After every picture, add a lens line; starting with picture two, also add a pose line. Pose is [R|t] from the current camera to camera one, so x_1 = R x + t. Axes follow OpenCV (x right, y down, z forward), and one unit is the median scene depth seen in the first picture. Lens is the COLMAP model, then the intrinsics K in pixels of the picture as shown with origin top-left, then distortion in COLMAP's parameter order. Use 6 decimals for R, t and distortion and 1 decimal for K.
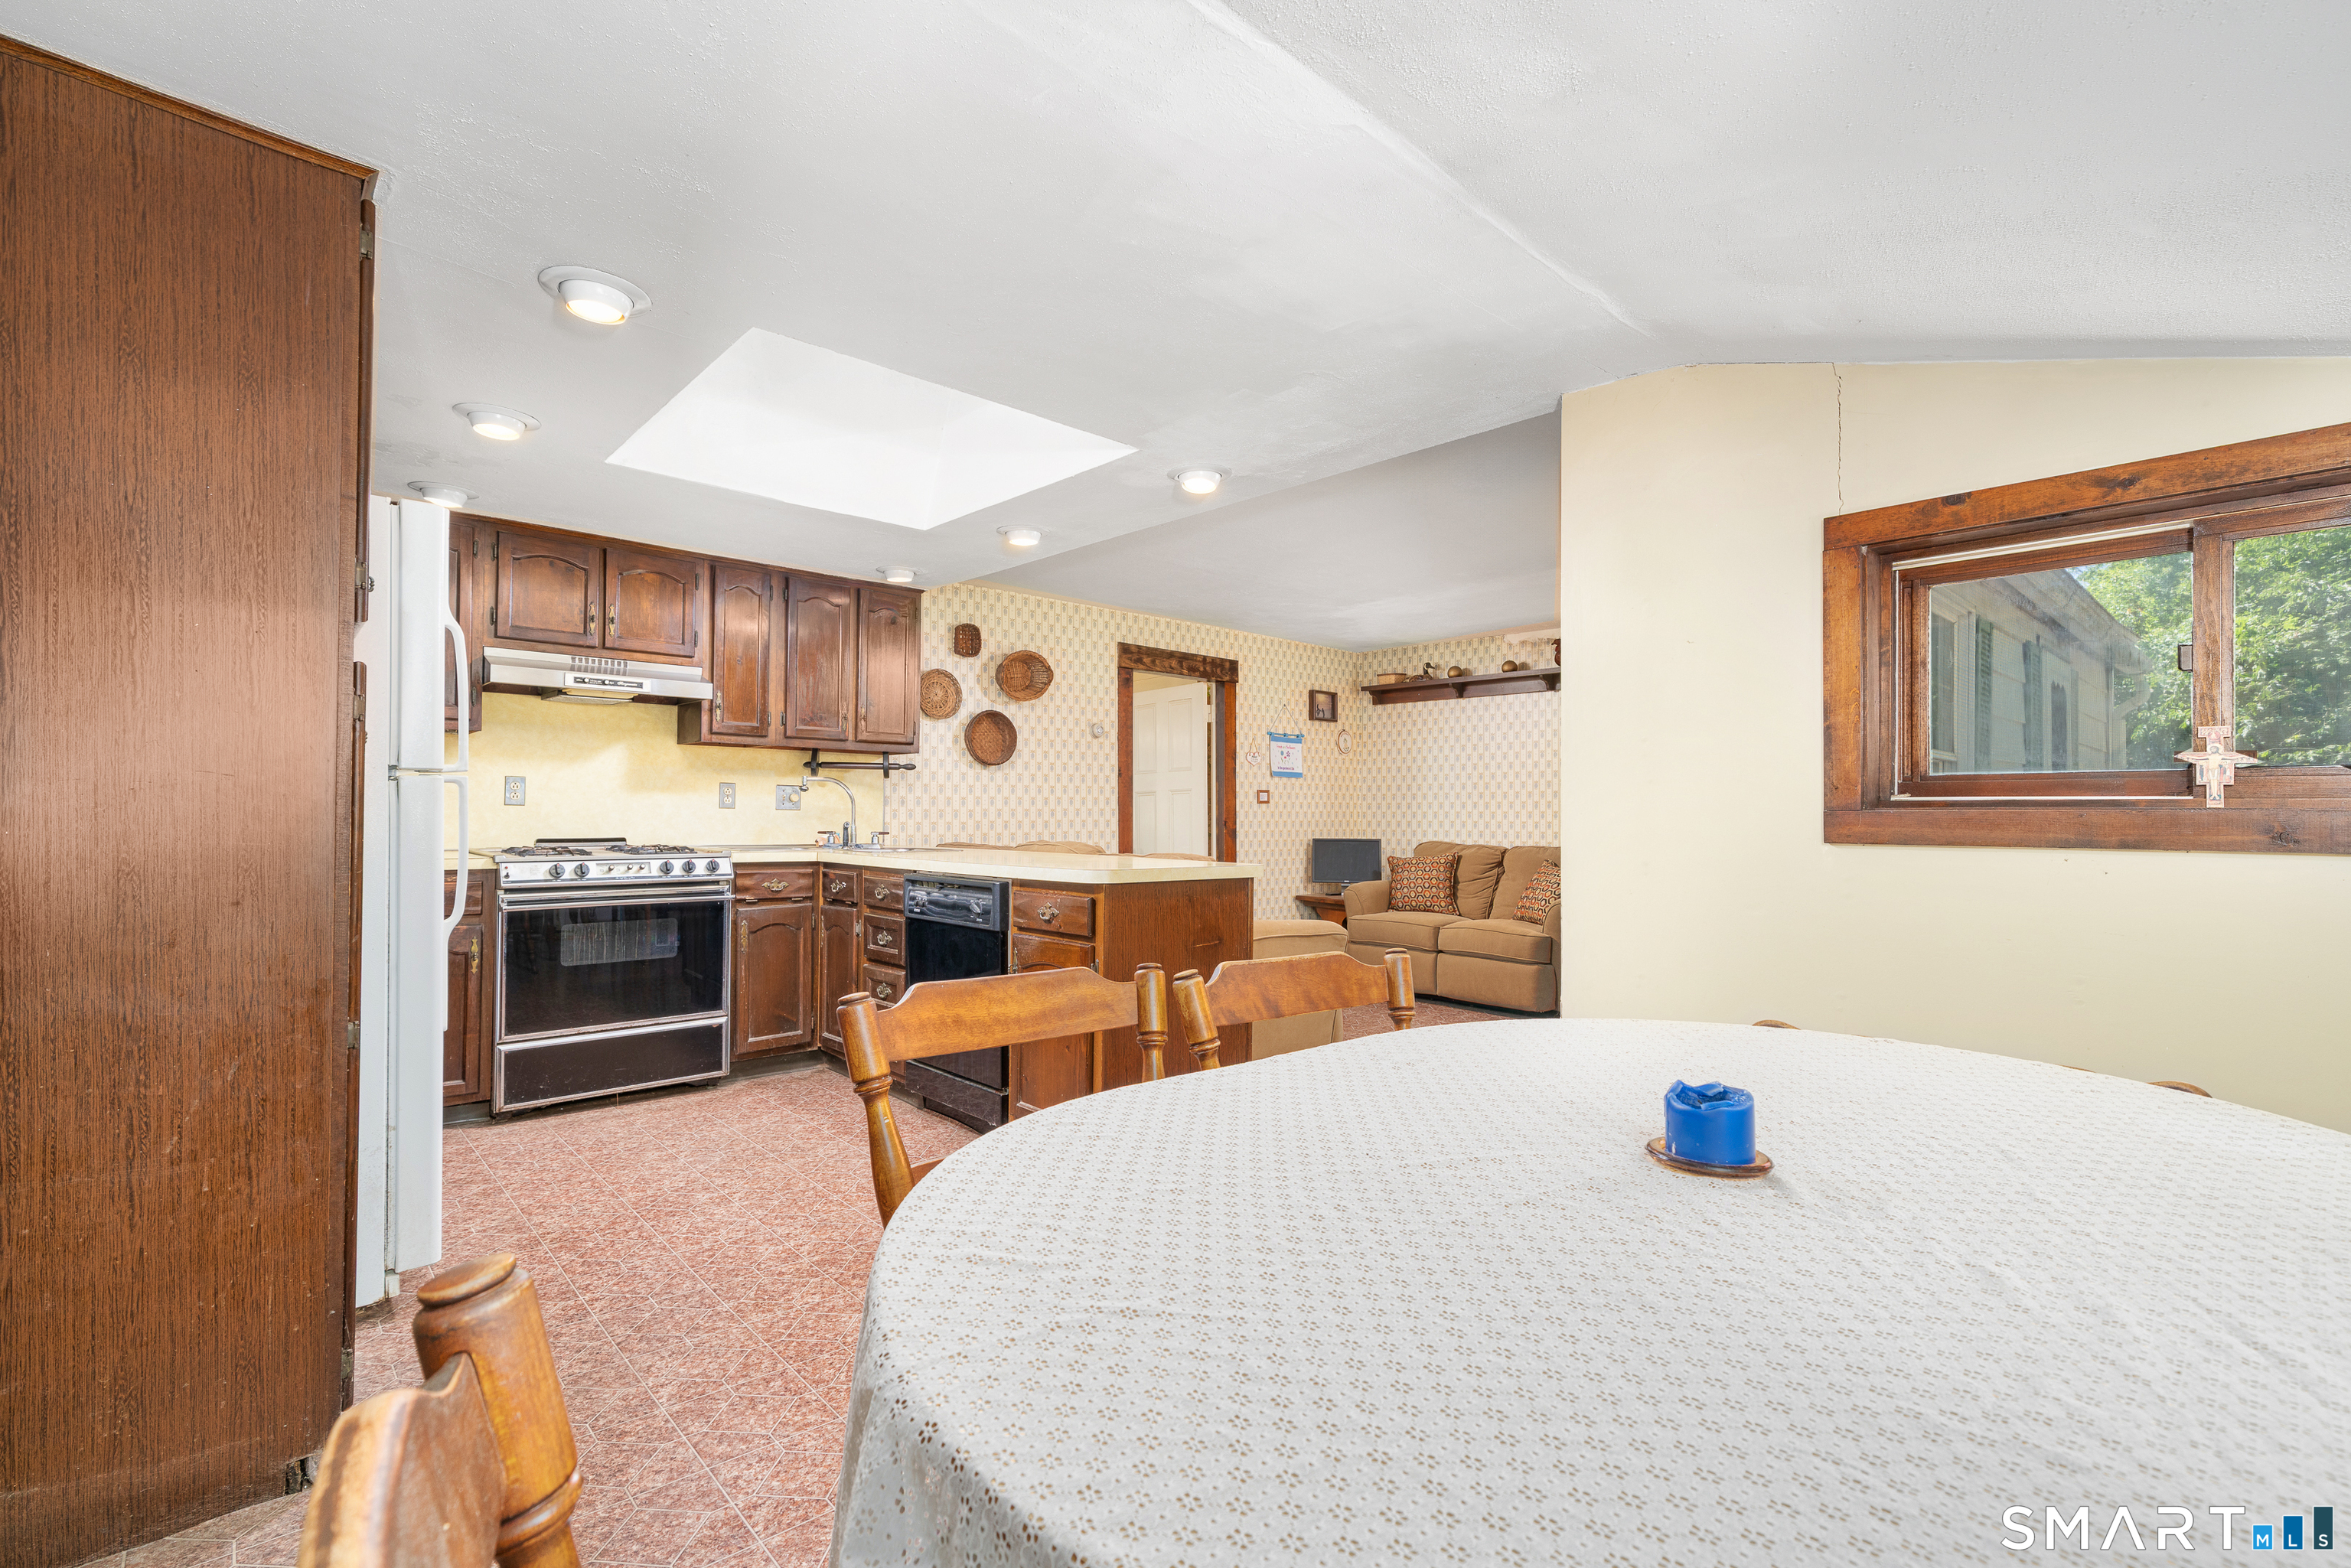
lens RADIAL K [[1059.5, 0, 1163.9], [0, 1059.5, 797.2], [0, 0, 1]] dist [0.004375, -0.000144]
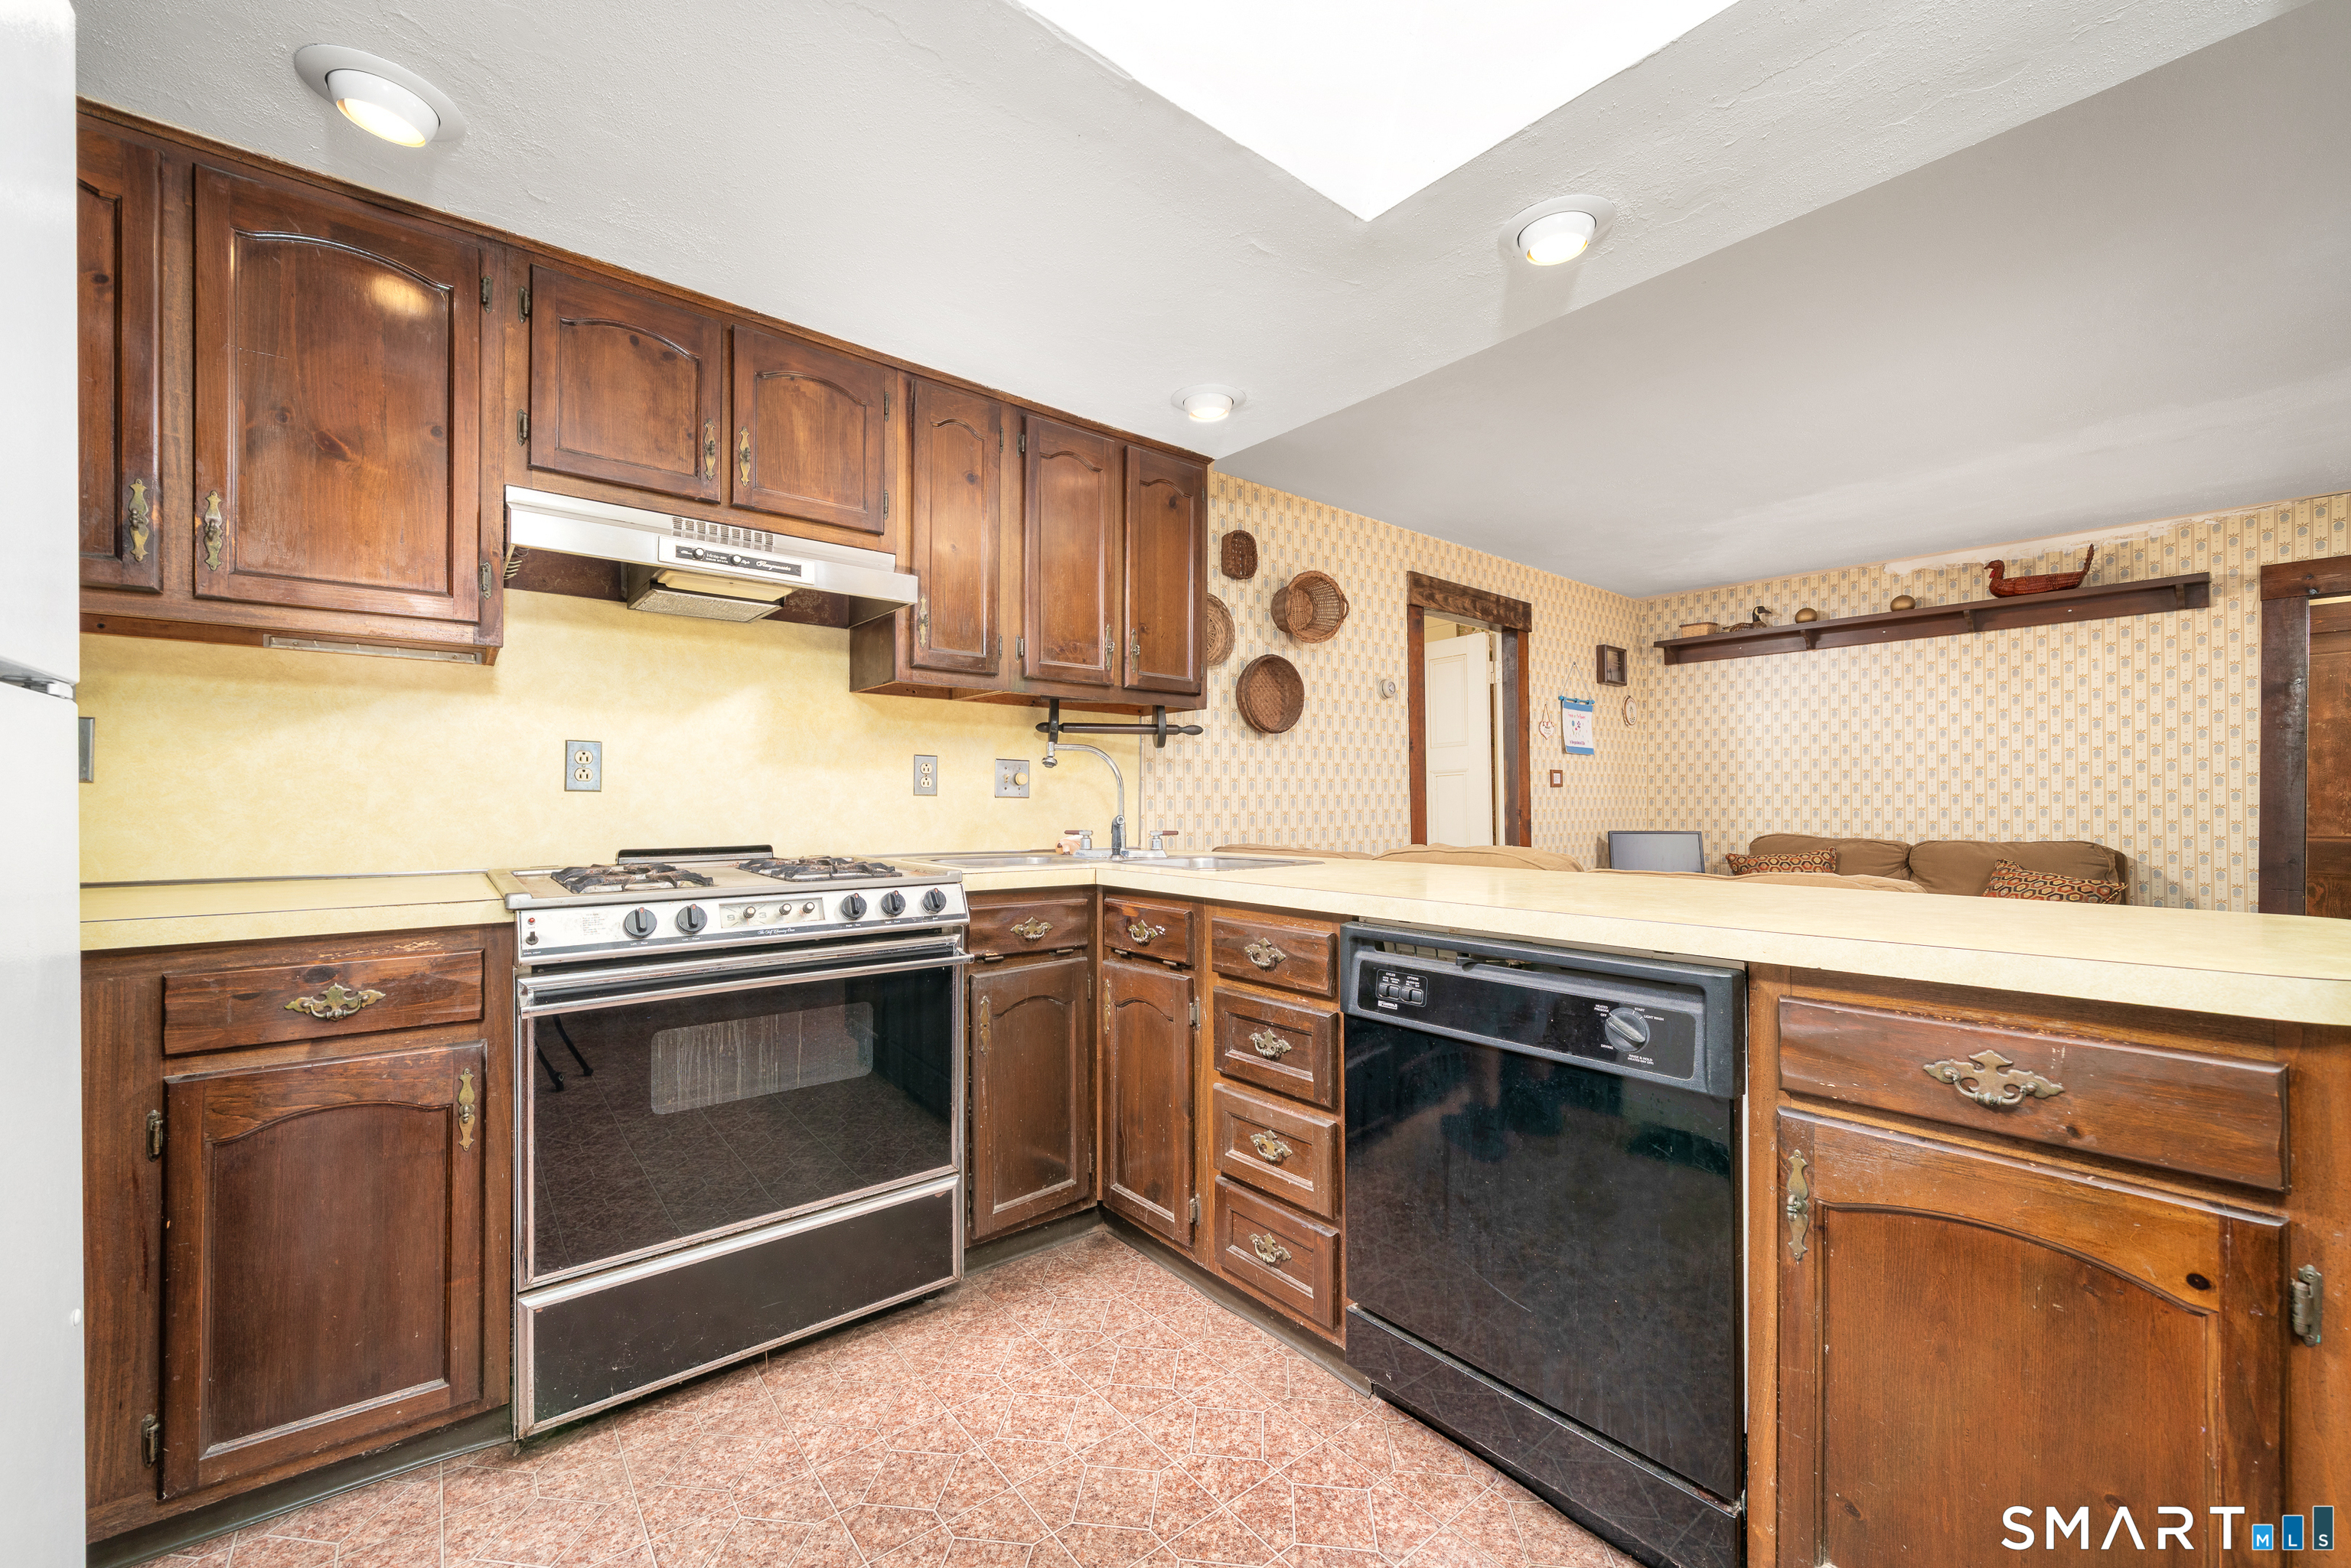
lens RADIAL K [[924.4, 0, 1173.4], [0, 924.4, 797.4], [0, 0, 1]] dist [-0.002905, 0.000238]
pose [[0.998768, -0.007661, -0.049020, -0.257203], [0.008095, 0.999930, 0.008651, 0.008954], [0.048951, -0.009037, 0.998760, 0.493950]]
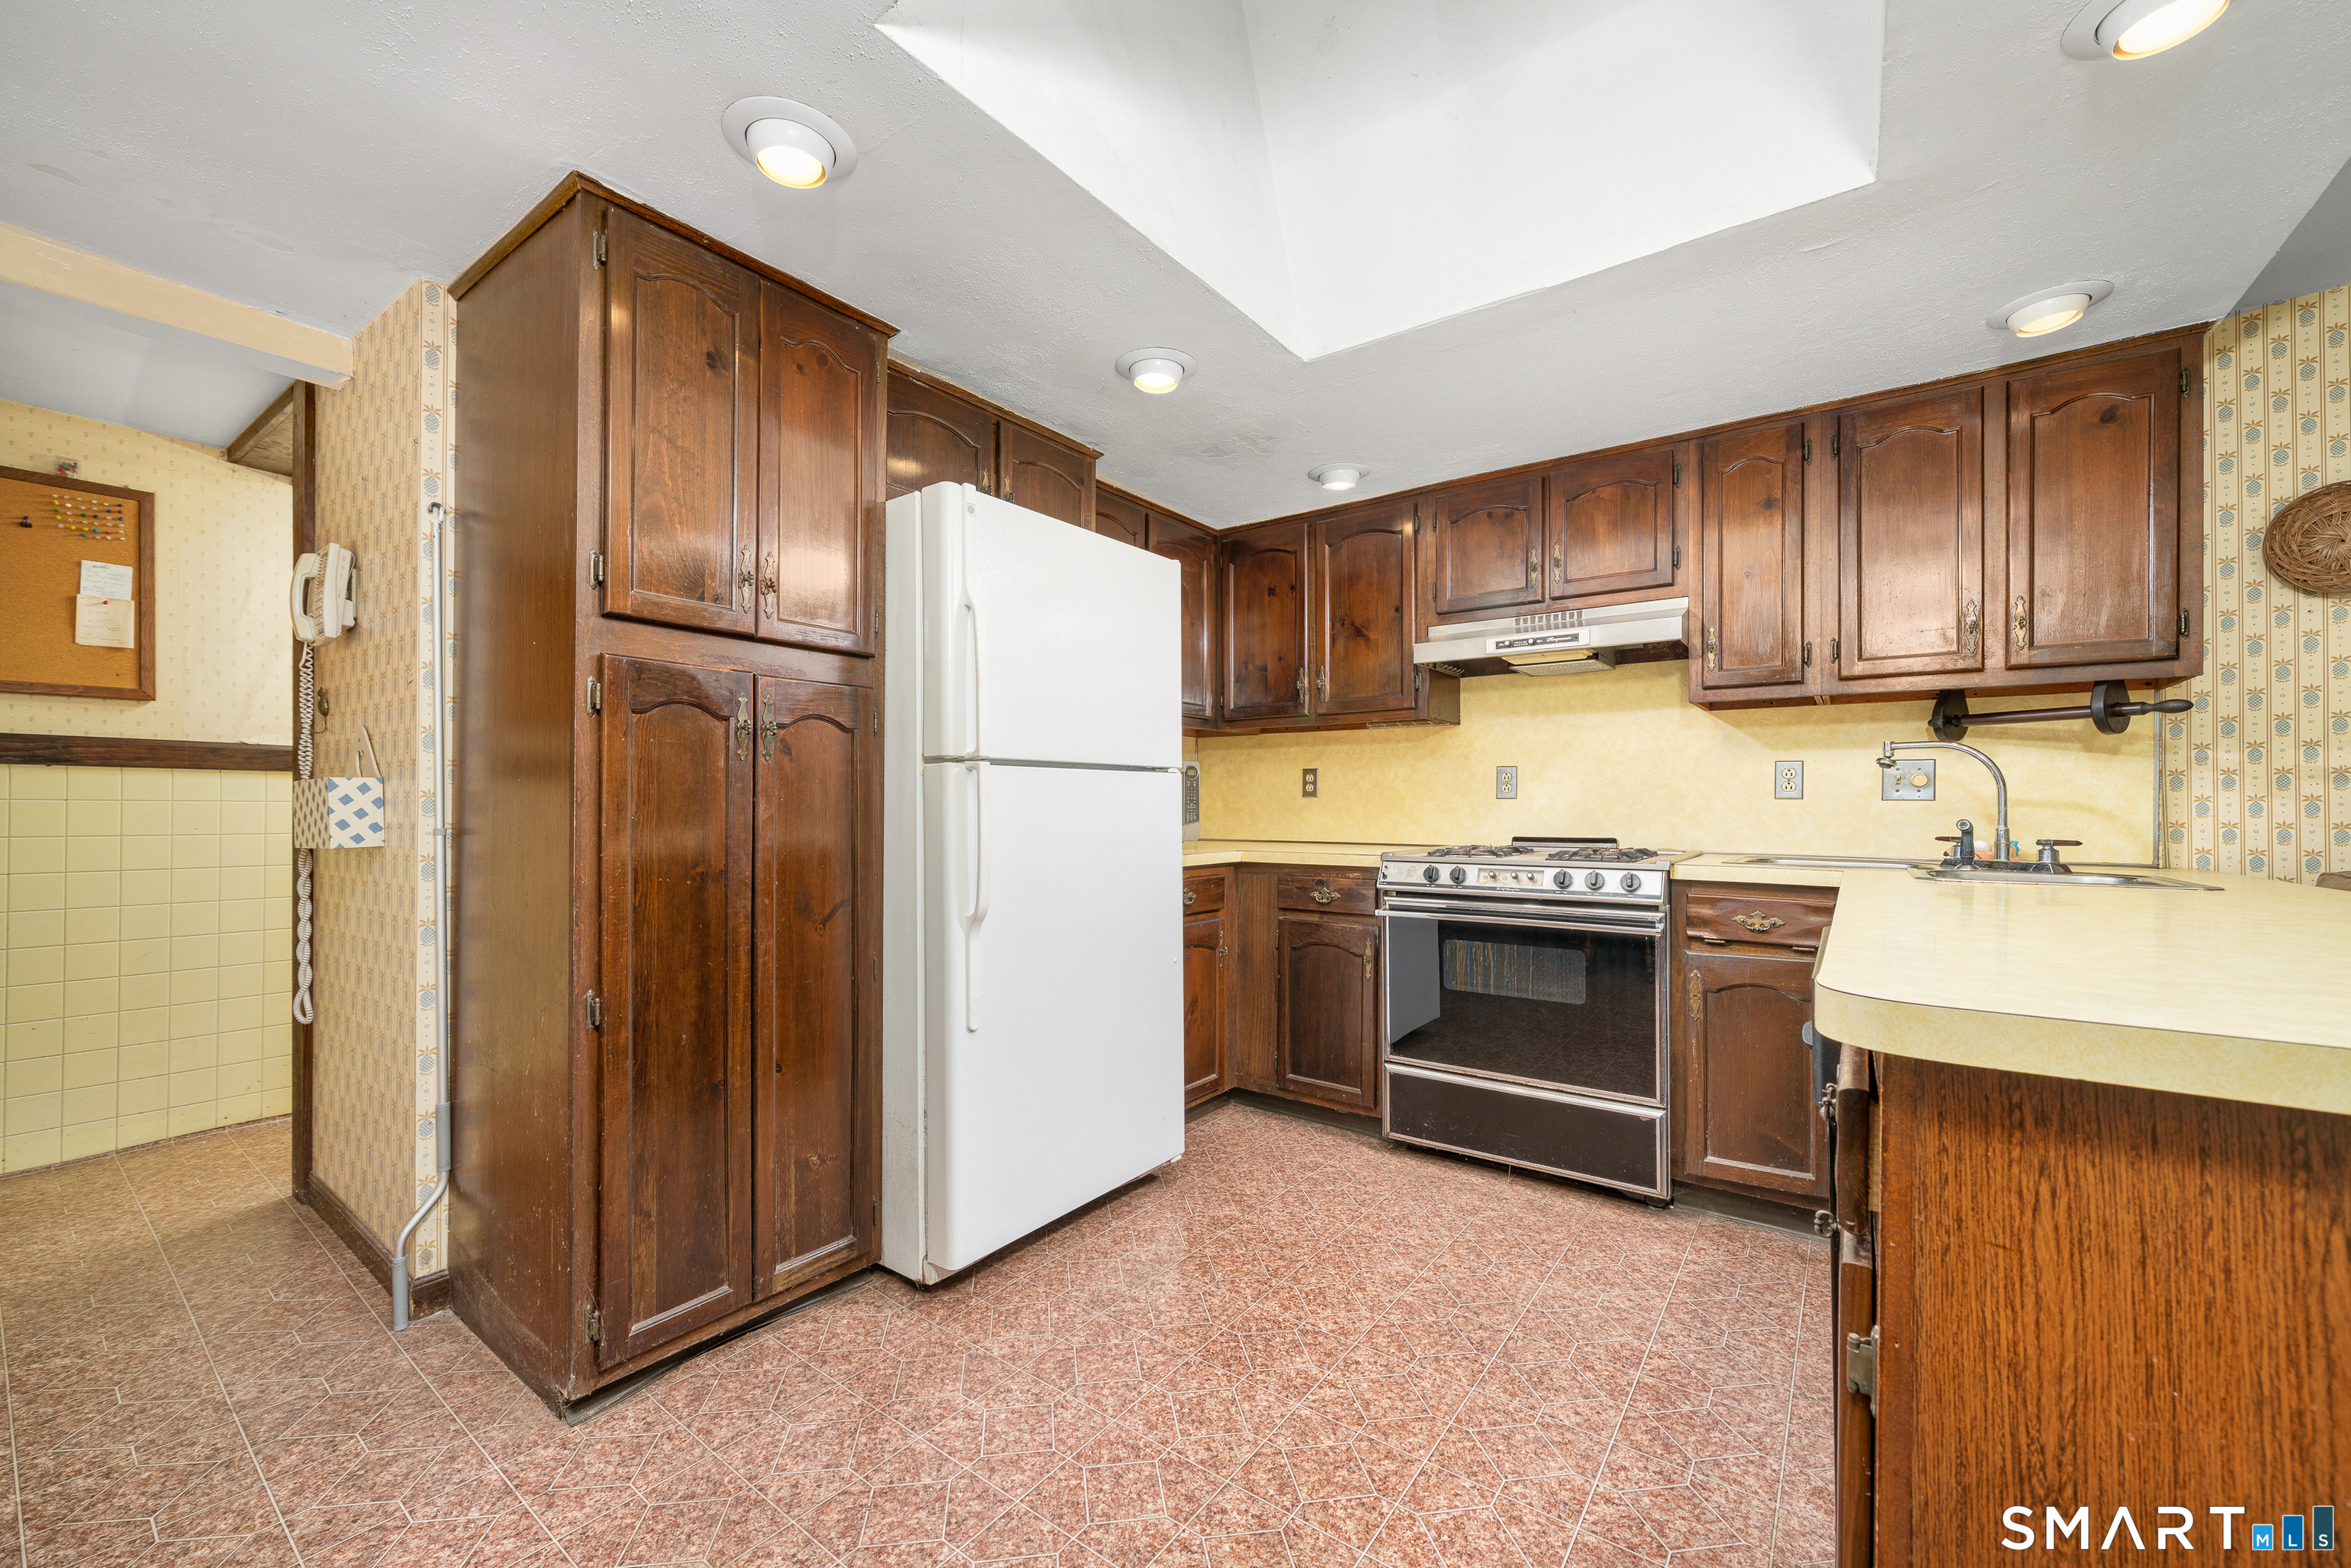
lens RADIAL K [[924.4, 0, 1163.5], [0, 924.4, 806.9], [0, 0, 1]] dist [-0.002905, 0.000238]
pose [[0.190901, -0.010872, -0.981549, 0.089737], [0.013906, 0.999868, -0.008370, 0.016270], [0.981511, -0.012051, 0.191027, 0.542500]]
